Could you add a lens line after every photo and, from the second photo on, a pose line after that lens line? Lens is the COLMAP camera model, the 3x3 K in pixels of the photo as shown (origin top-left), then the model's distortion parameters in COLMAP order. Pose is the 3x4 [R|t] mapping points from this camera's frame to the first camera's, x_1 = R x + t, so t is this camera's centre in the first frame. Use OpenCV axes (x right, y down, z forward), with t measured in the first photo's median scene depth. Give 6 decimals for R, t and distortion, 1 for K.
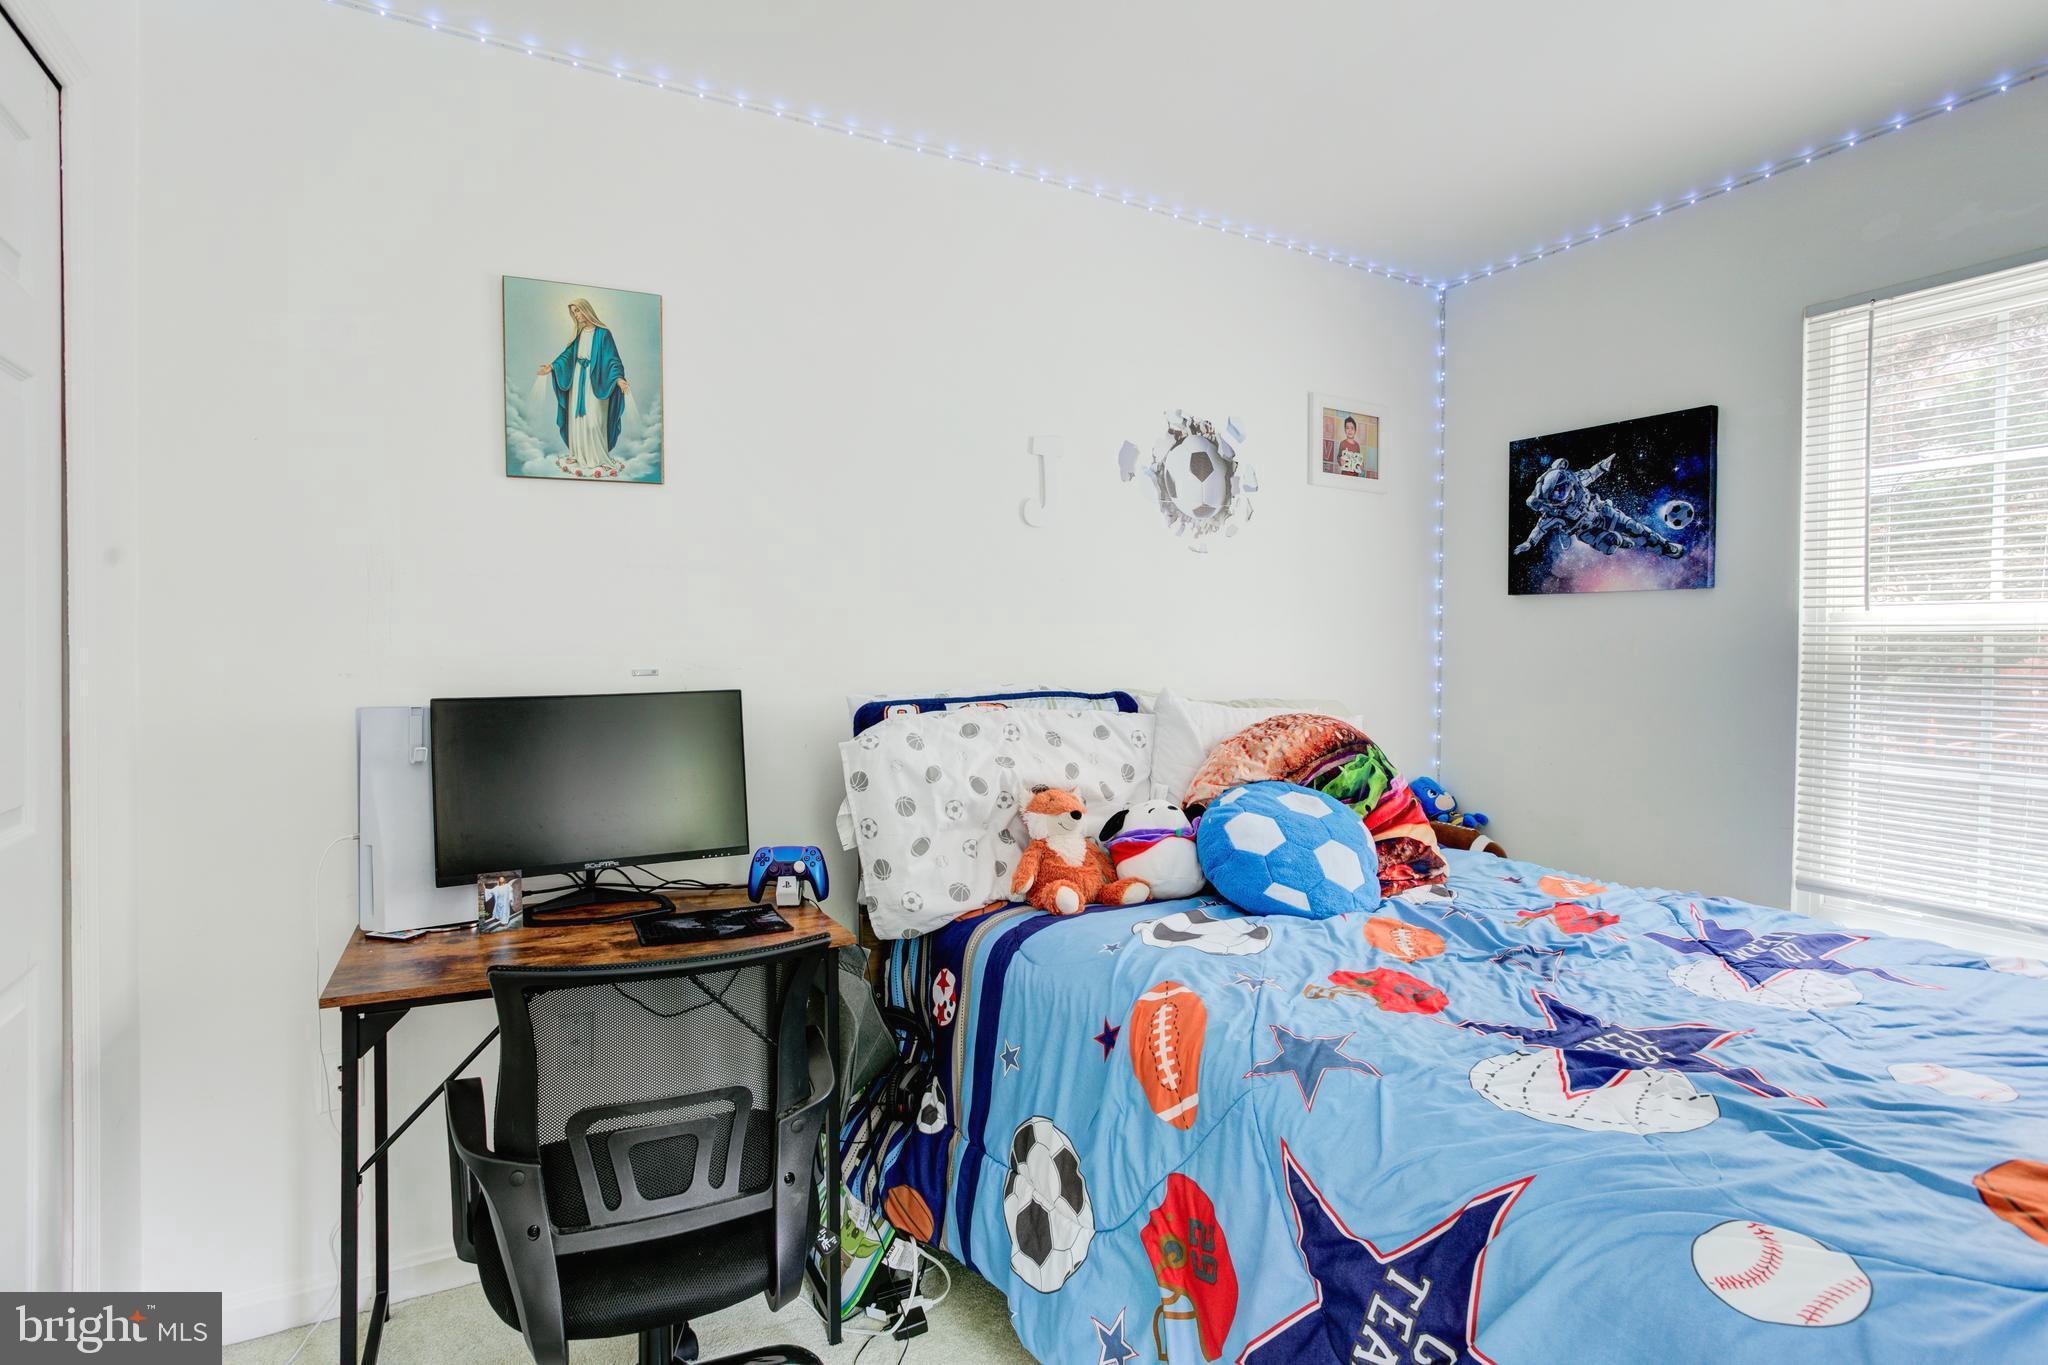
lens RADIAL K [[1017.1, 0, 988.2], [0, 1017.1, 672.9], [0, 0, 1]] dist [-0.066372, 0.036792]
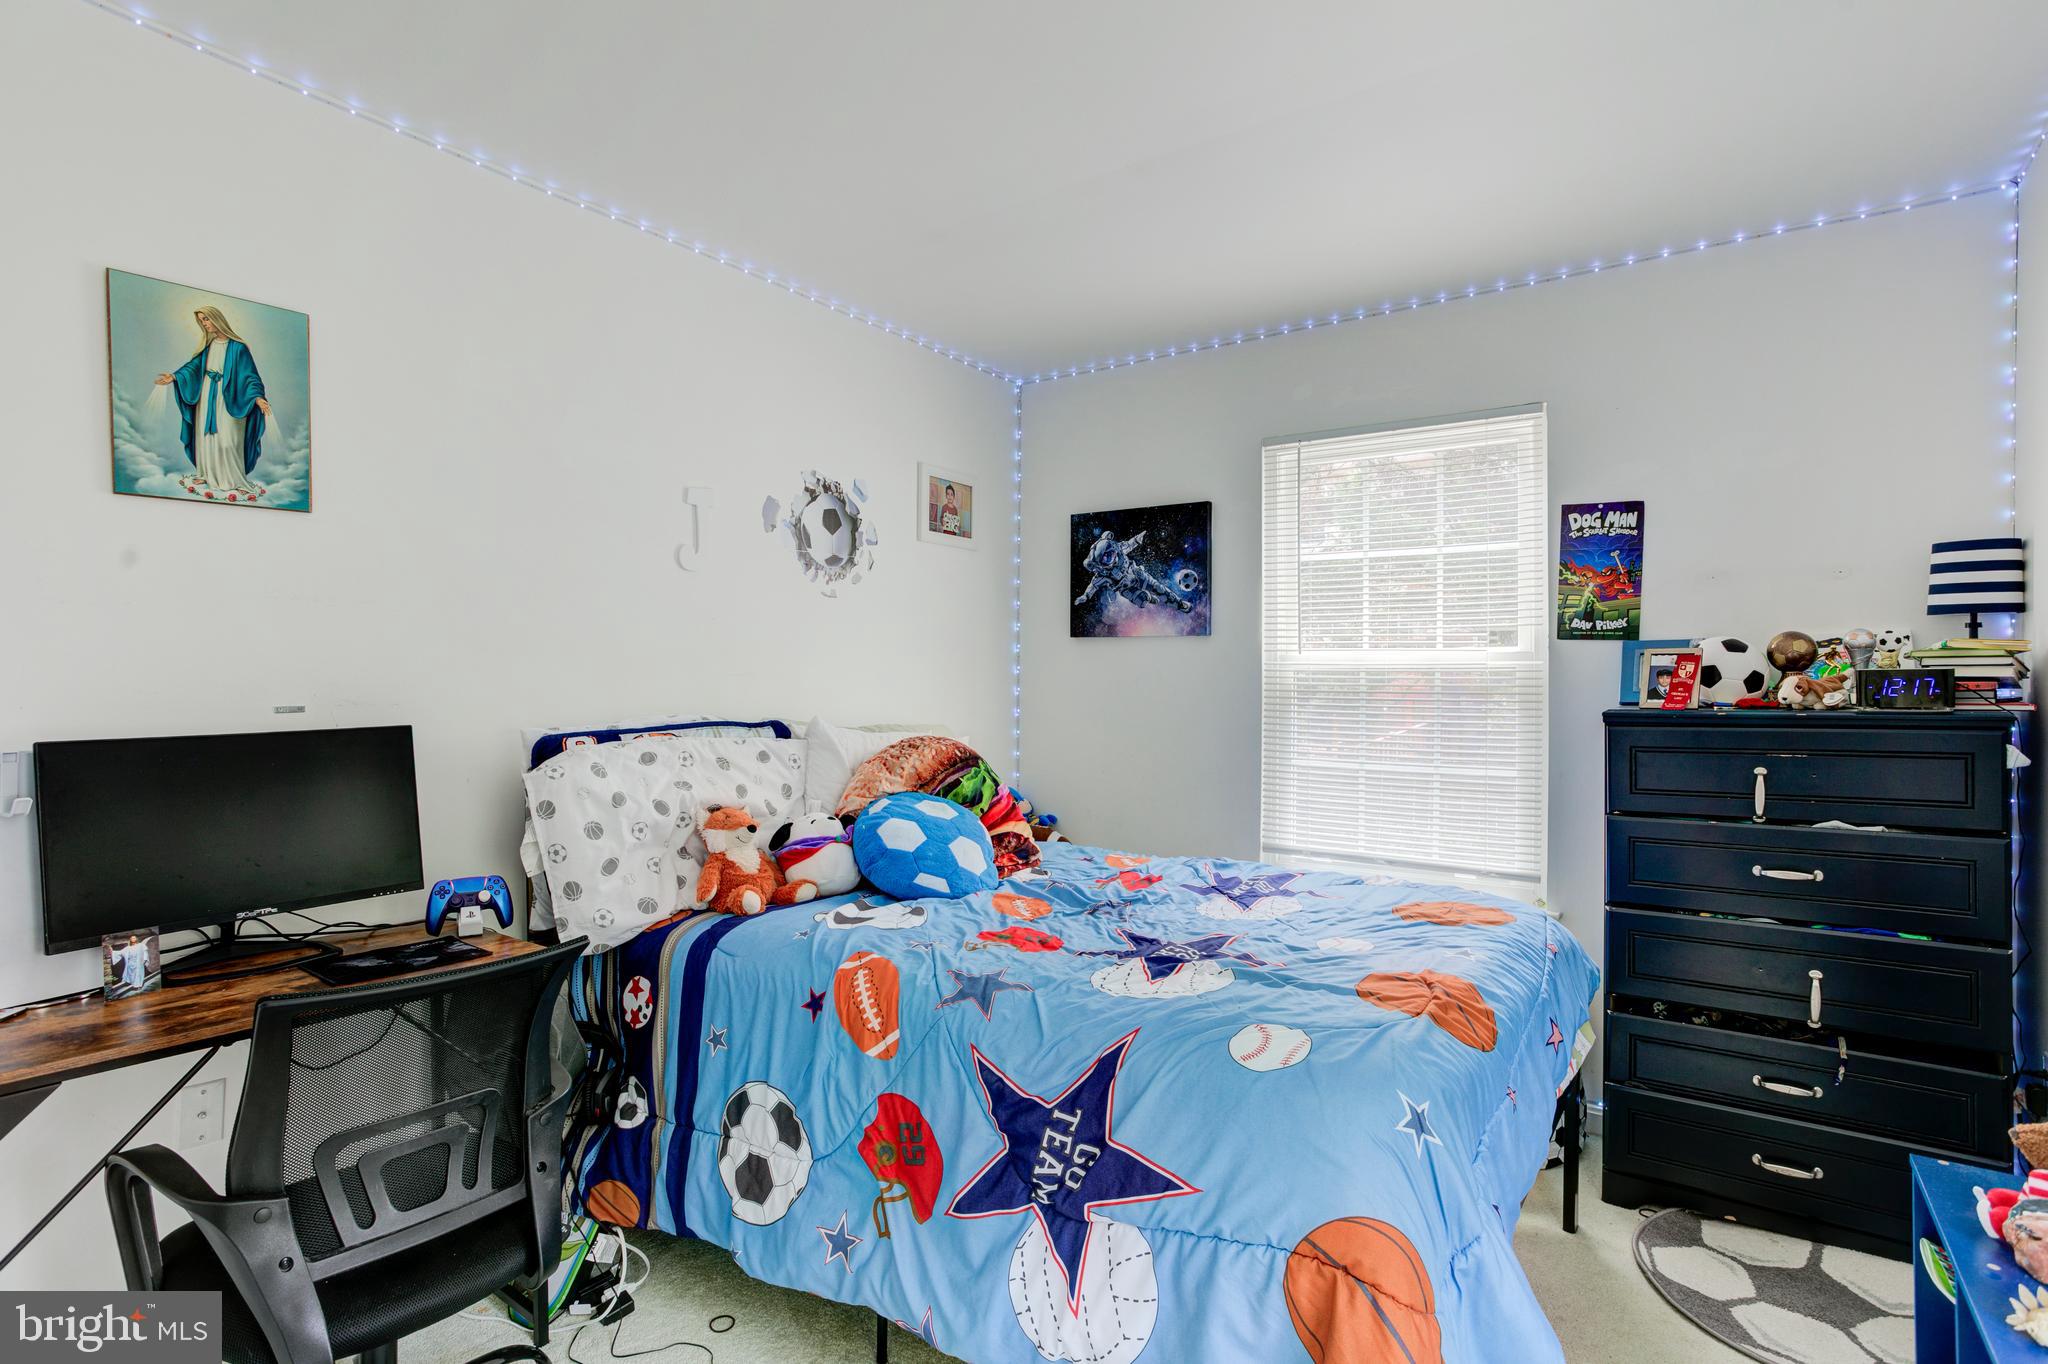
lens RADIAL K [[1012.9, 0, 1033.4], [0, 1012.9, 695.5], [0, 0, 1]] dist [-0.065198, 0.036050]
pose [[0.890613, -0.008368, 0.454685, -0.152254], [0.011106, 0.999933, -0.003350, -0.002745], [-0.454627, 0.008033, 0.890646, -0.161208]]
